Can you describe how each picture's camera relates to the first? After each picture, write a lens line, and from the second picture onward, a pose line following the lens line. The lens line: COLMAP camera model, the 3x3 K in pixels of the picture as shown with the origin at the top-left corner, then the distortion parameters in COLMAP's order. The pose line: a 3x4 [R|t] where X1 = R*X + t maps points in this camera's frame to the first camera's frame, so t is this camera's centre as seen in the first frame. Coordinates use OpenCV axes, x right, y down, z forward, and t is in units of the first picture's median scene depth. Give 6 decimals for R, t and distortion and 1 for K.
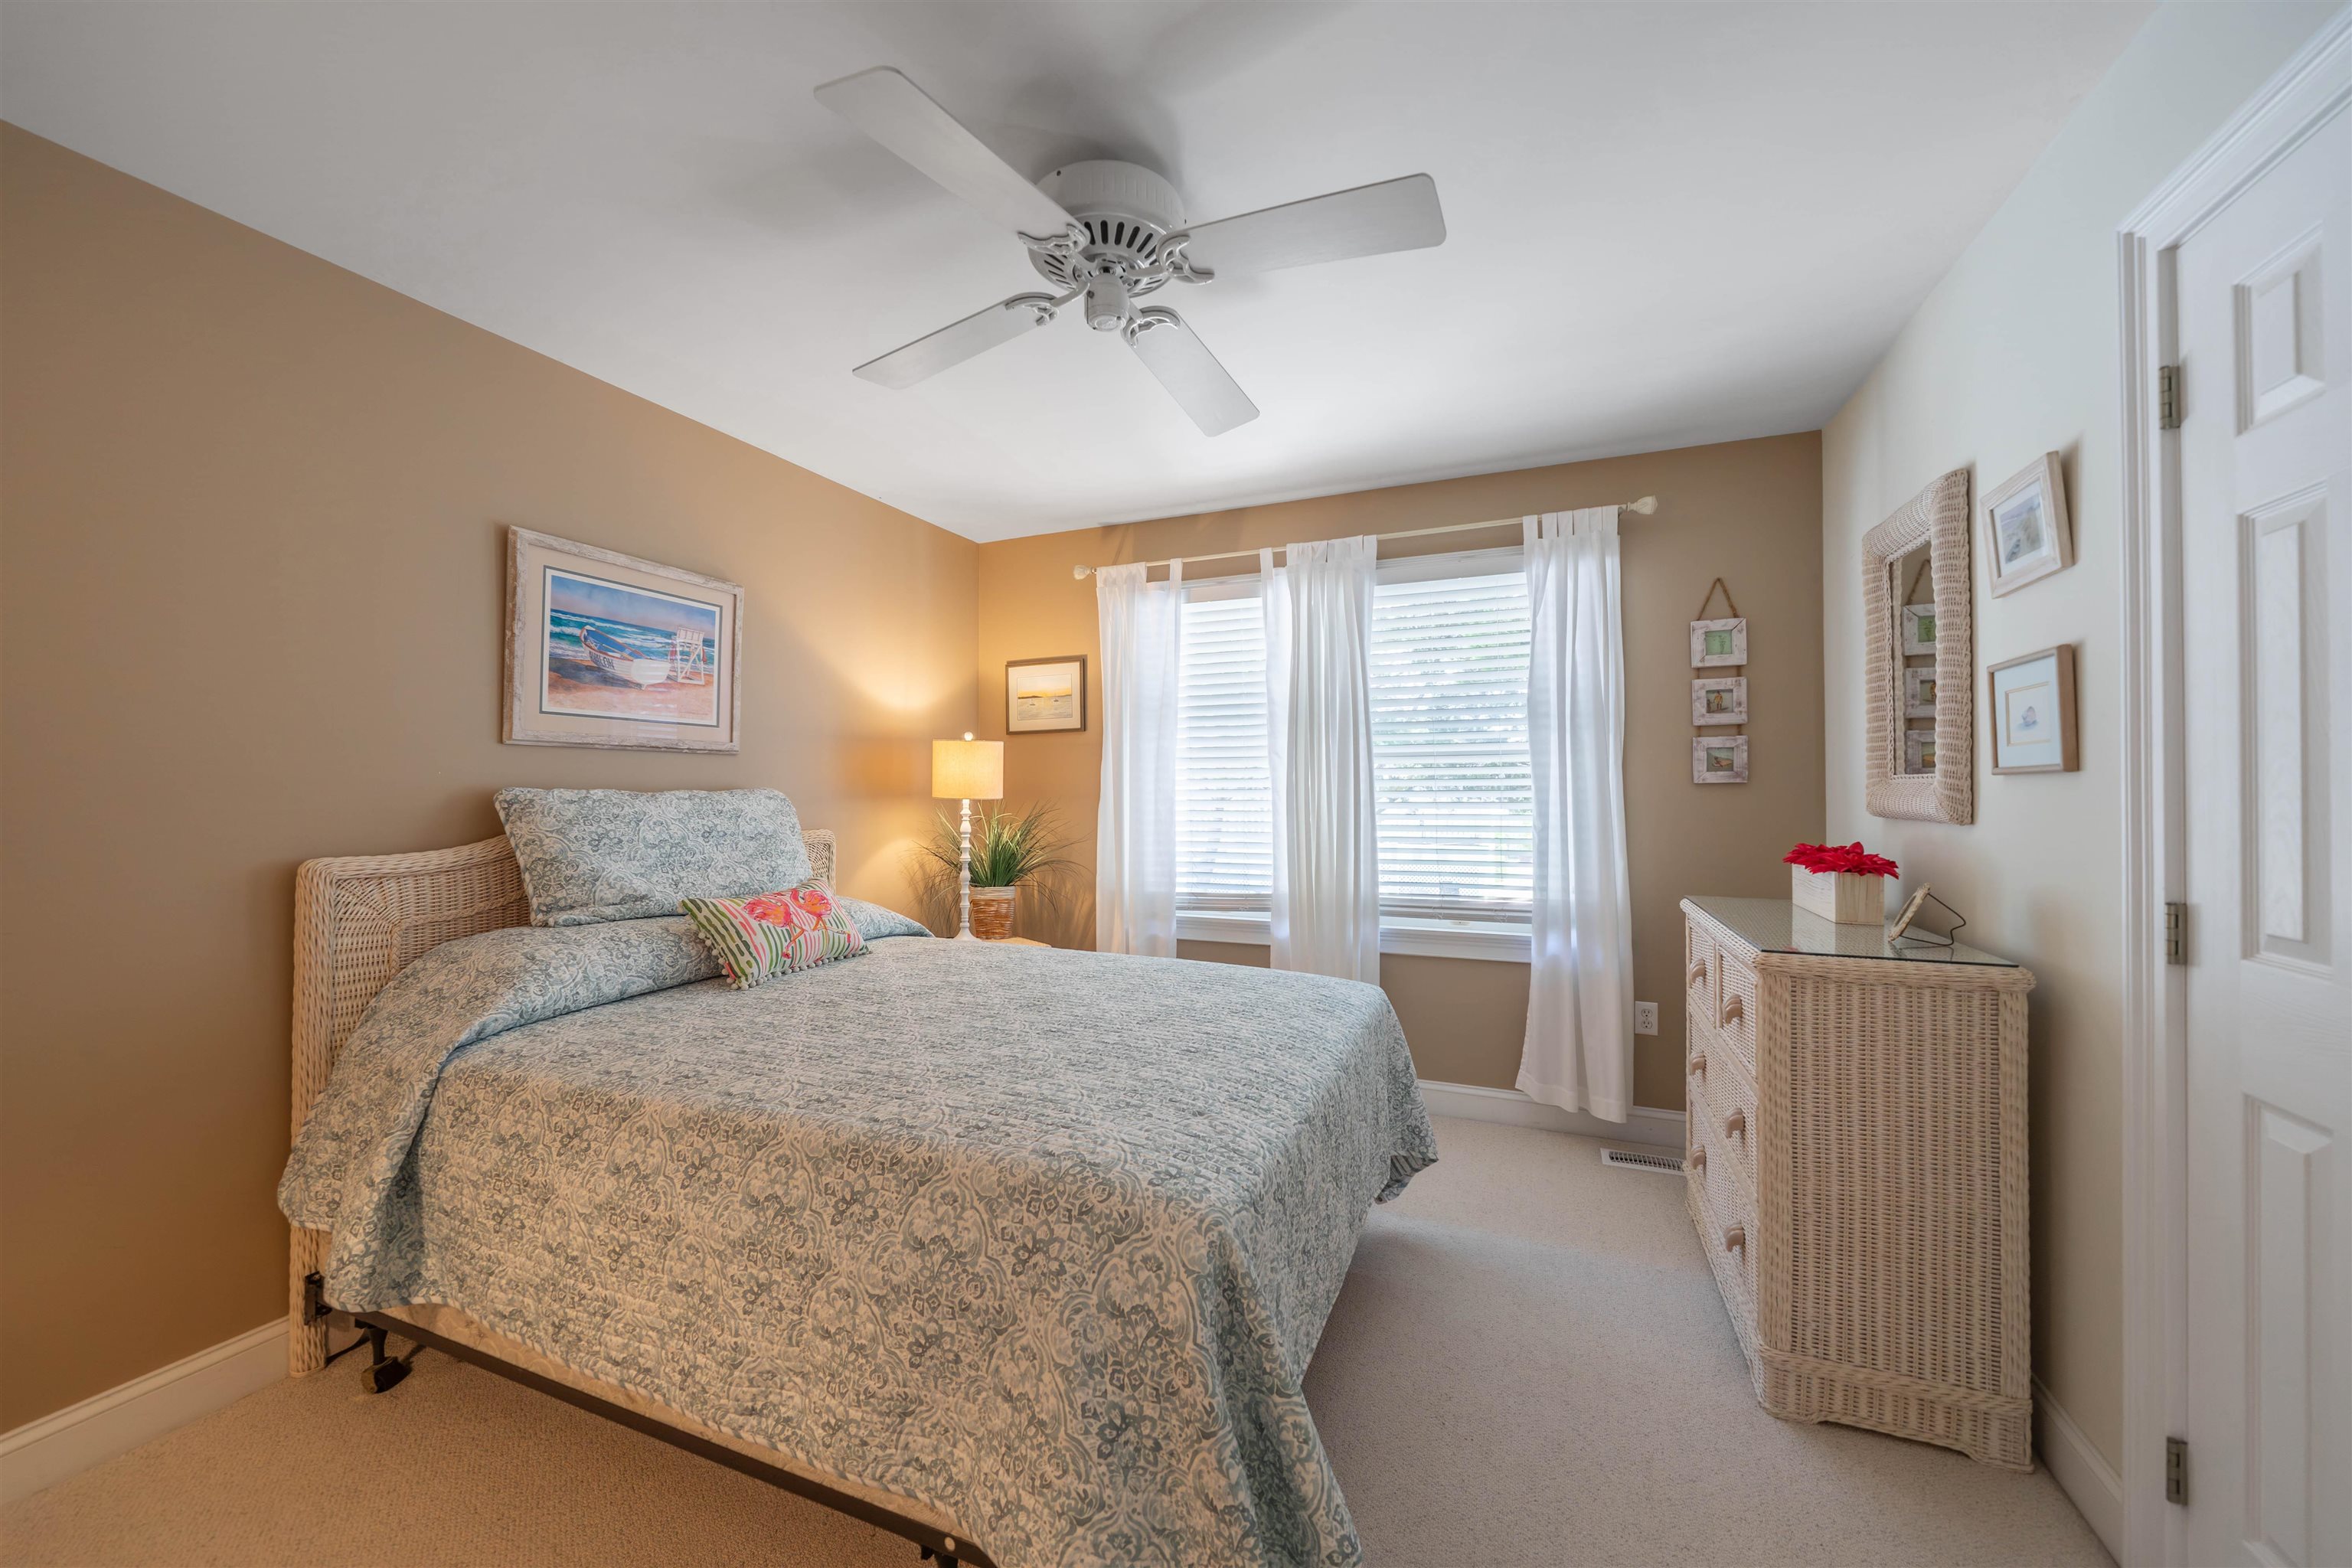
lens RADIAL K [[884.5, 0, 1176.0], [0, 884.5, 784.0], [0, 0, 1]] dist [-0.001668, -0.000364]
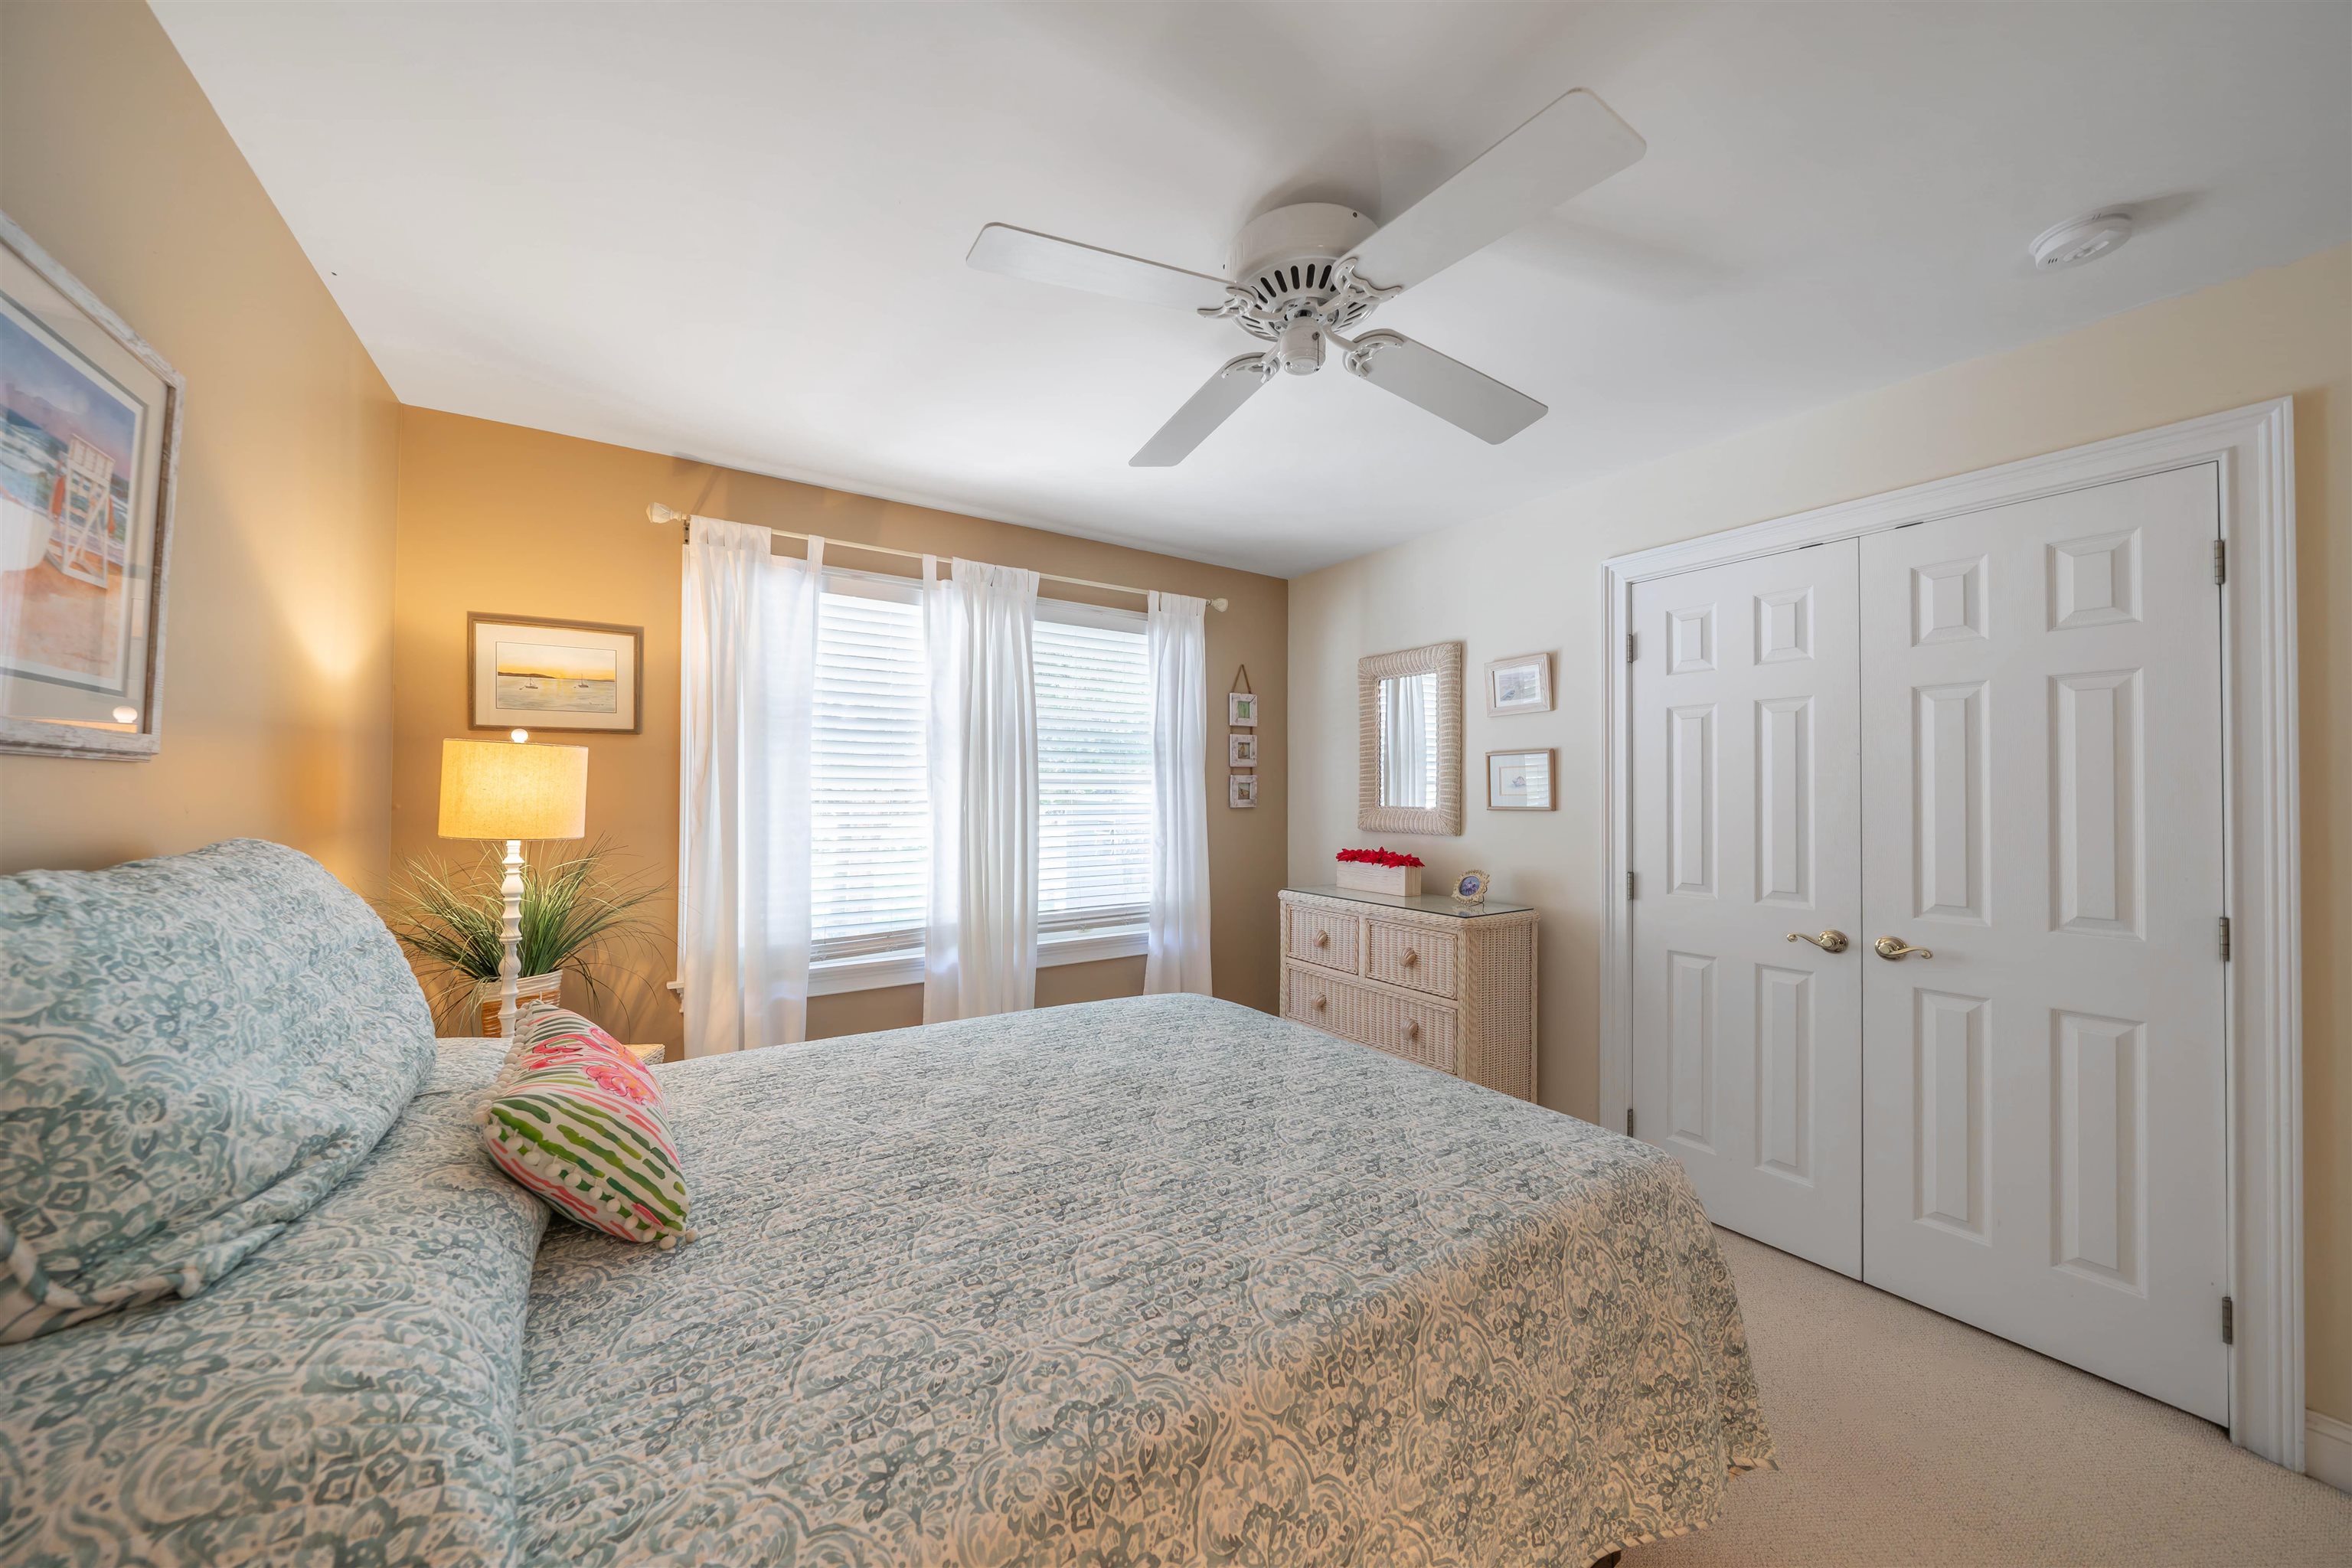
lens RADIAL K [[811.4, 0, 1175.0], [0, 811.4, 786.8], [0, 0, 1]] dist [-0.004084, -0.000021]
pose [[0.541378, 0.011894, 0.840695, -0.508559], [-0.012138, 0.999906, -0.006330, -0.023032], [-0.840692, -0.006777, 0.541472, 0.348434]]
